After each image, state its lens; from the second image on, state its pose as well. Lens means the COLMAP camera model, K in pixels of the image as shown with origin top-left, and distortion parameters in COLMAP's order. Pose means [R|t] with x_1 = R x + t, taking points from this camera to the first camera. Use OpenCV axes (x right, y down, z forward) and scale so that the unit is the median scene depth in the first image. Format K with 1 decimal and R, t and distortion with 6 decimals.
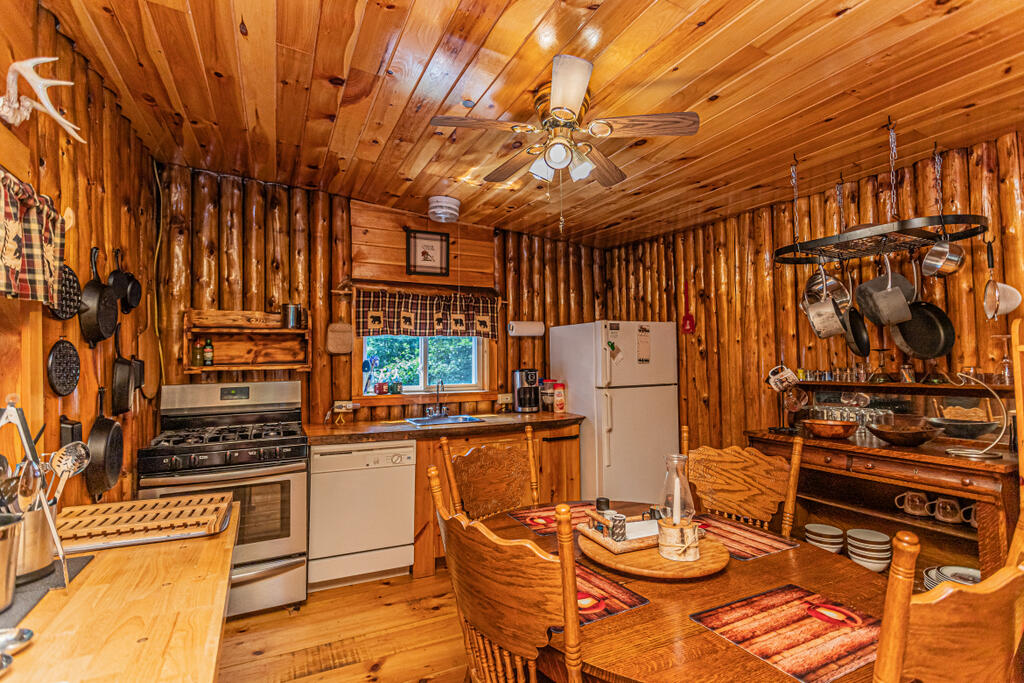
lens RADIAL K [[495.3, 0, 512.0], [0, 495.3, 341.5], [0, 0, 1]] dist [-0.003446, -0.000603]
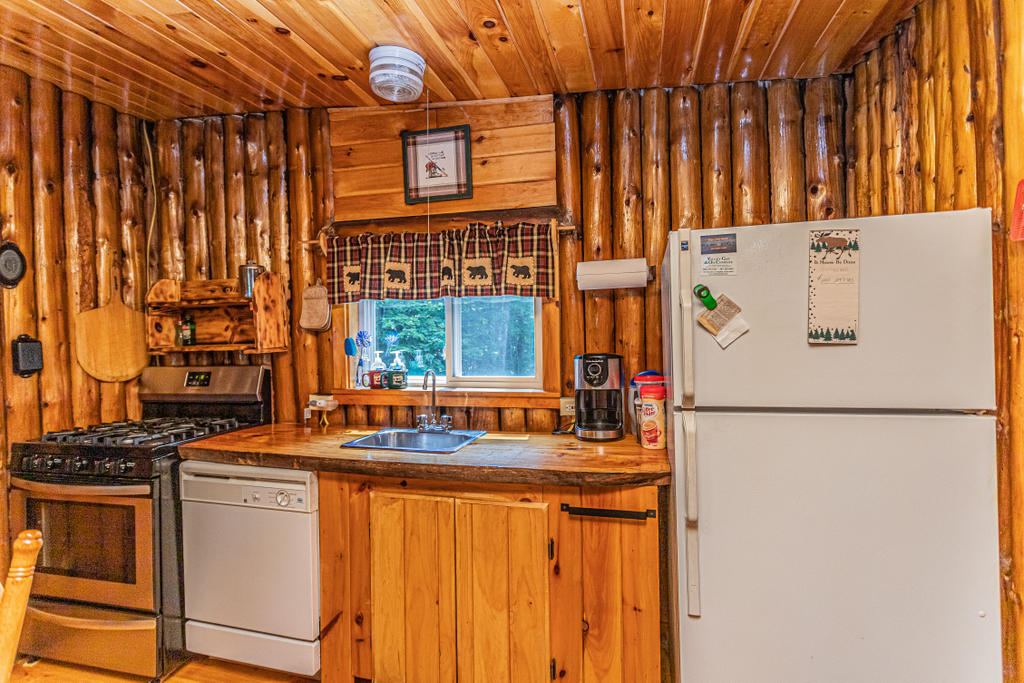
lens RADIAL K [[495.3, 0, 512.0], [0, 495.3, 341.5], [0, 0, 1]] dist [-0.003446, -0.000603]
pose [[0.756578, 0.001695, -0.653902, 0.310374], [0.032659, 0.998651, 0.040375, 0.020766], [0.653088, -0.051903, 0.755501, 0.587248]]
